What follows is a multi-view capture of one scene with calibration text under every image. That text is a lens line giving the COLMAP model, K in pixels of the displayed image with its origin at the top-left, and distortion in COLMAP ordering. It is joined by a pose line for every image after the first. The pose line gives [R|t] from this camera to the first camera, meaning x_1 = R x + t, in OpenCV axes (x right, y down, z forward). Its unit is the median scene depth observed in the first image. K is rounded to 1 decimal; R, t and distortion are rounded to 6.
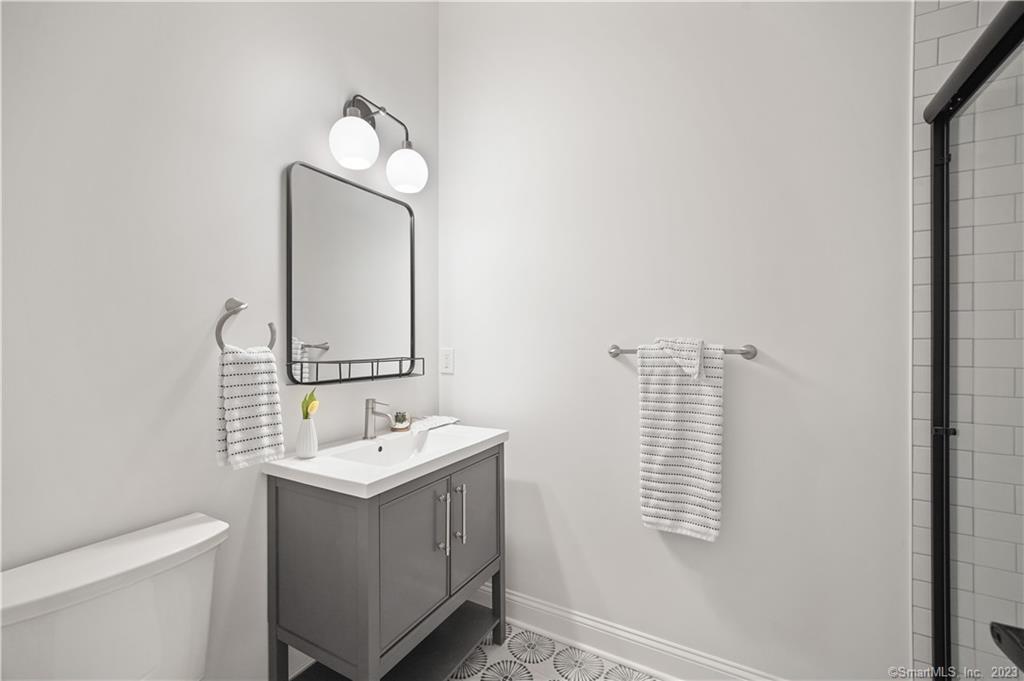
lens RADIAL K [[425.0, 0, 504.8], [0, 425.0, 341.6], [0, 0, 1]] dist [-0.001194, -0.000066]
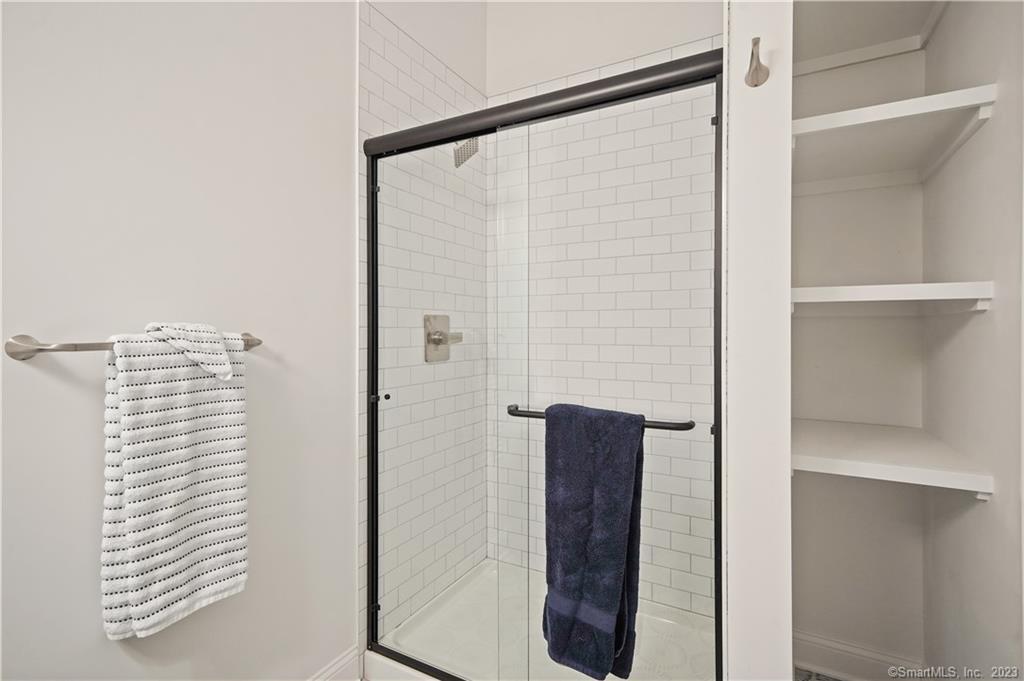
lens RADIAL K [[486.3, 0, 512.3], [0, 486.3, 328.9], [0, 0, 1]] dist [0.002763, 0.000430]
pose [[-0.013371, 0.004032, 0.999902, -0.377781], [0.003307, 0.999987, -0.003988, 0.004827], [-0.999905, 0.003253, -0.013384, 0.498315]]
